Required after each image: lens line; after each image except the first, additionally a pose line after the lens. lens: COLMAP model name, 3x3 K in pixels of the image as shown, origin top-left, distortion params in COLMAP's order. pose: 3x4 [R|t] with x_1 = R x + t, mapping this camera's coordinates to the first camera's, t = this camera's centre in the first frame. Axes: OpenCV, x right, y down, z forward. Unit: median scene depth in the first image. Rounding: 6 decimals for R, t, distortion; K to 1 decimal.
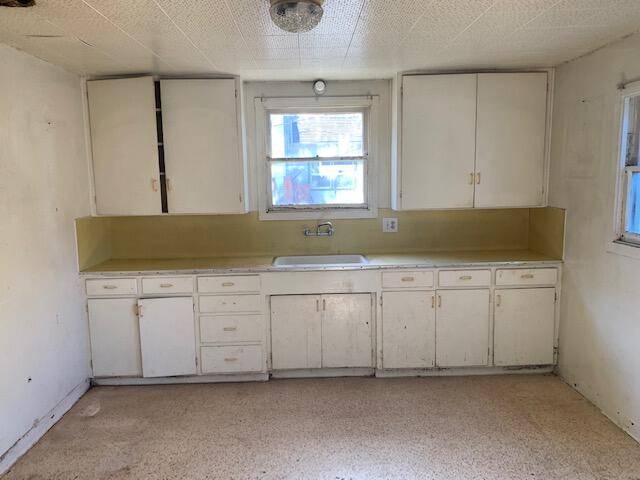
lens RADIAL K [[490.5, 0, 314.5], [0, 490.5, 237.8], [0, 0, 1]] dist [0.033572, -0.043881]
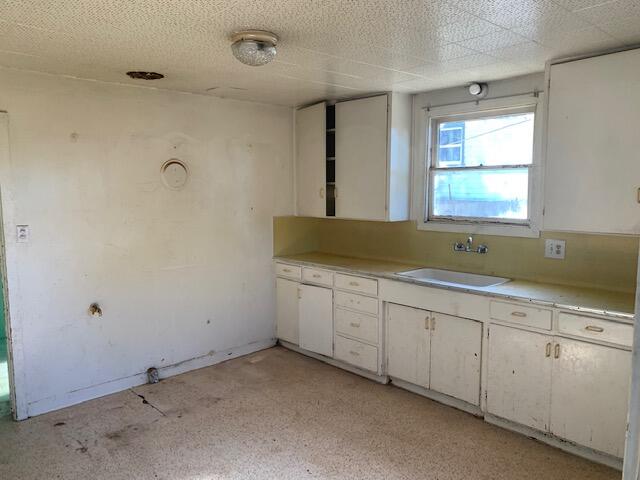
lens RADIAL K [[490.5, 0, 315.8], [0, 490.5, 237.7], [0, 0, 1]] dist [0.033572, -0.043881]
pose [[0.669000, 0.094080, -0.737284, 0.542978], [-0.102994, 0.994121, 0.033398, -0.034610], [0.736092, 0.053593, 0.674757, 0.182253]]
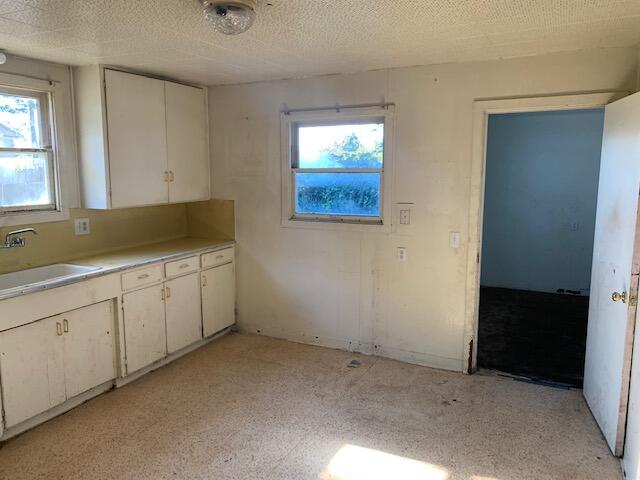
lens RADIAL K [[490.5, 0, 320.4], [0, 490.5, 229.5], [0, 0, 1]] dist [0.033572, -0.043881]
pose [[0.455195, -0.092914, 0.885531, -0.507585], [0.106571, 0.993076, 0.049417, -0.020913], [-0.883991, 0.071877, 0.461945, 0.208667]]
